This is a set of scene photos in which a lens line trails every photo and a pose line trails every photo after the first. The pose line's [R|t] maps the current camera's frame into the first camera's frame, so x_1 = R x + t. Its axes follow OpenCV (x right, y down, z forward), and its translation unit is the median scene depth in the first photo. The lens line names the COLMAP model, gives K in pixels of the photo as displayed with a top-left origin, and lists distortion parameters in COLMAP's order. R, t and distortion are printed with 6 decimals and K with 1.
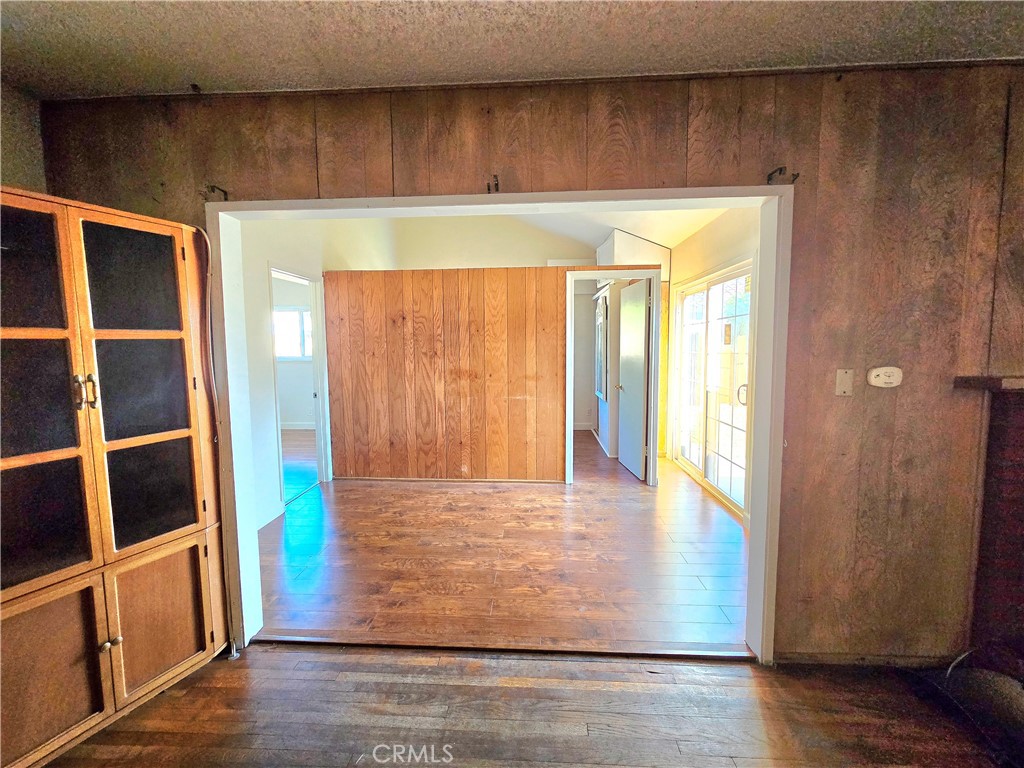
lens RADIAL K [[419.4, 0, 513.2], [0, 419.4, 381.0], [0, 0, 1]] dist [0.000257, 0.000223]
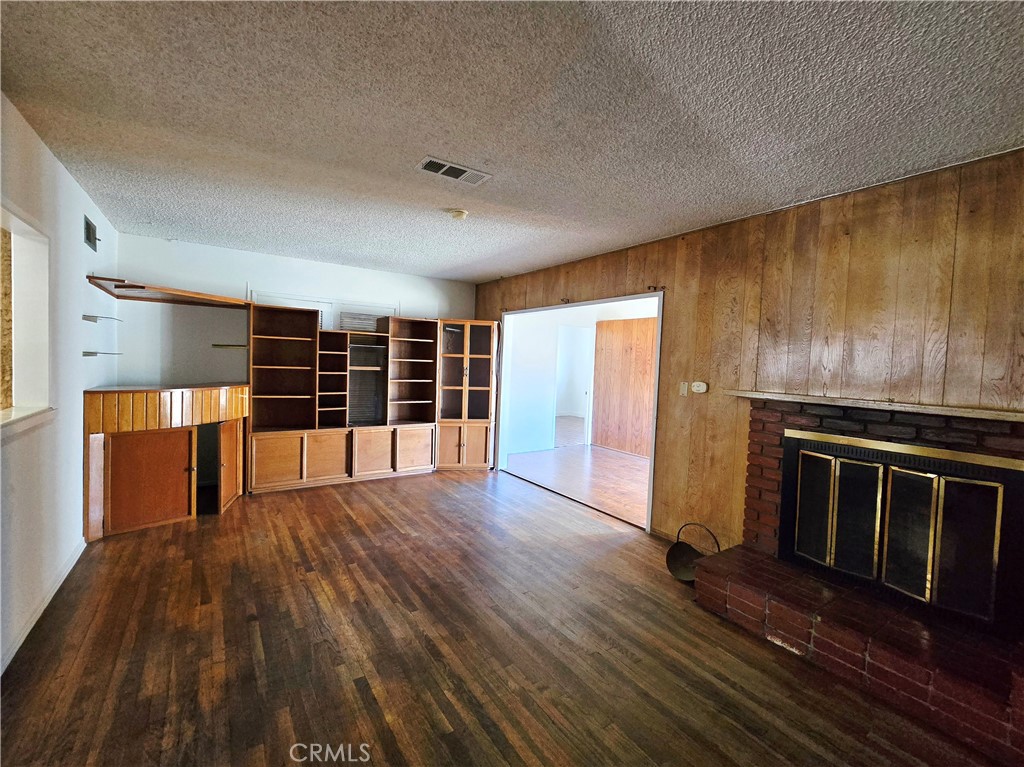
lens RADIAL K [[419.4, 0, 513.2], [0, 419.4, 380.5], [0, 0, 1]] dist [0.000257, 0.000223]
pose [[0.615299, 0.066445, -0.785488, 1.801380], [-0.110643, 0.993857, -0.002599, 0.055486], [0.780490, 0.088508, 0.618871, -0.790024]]
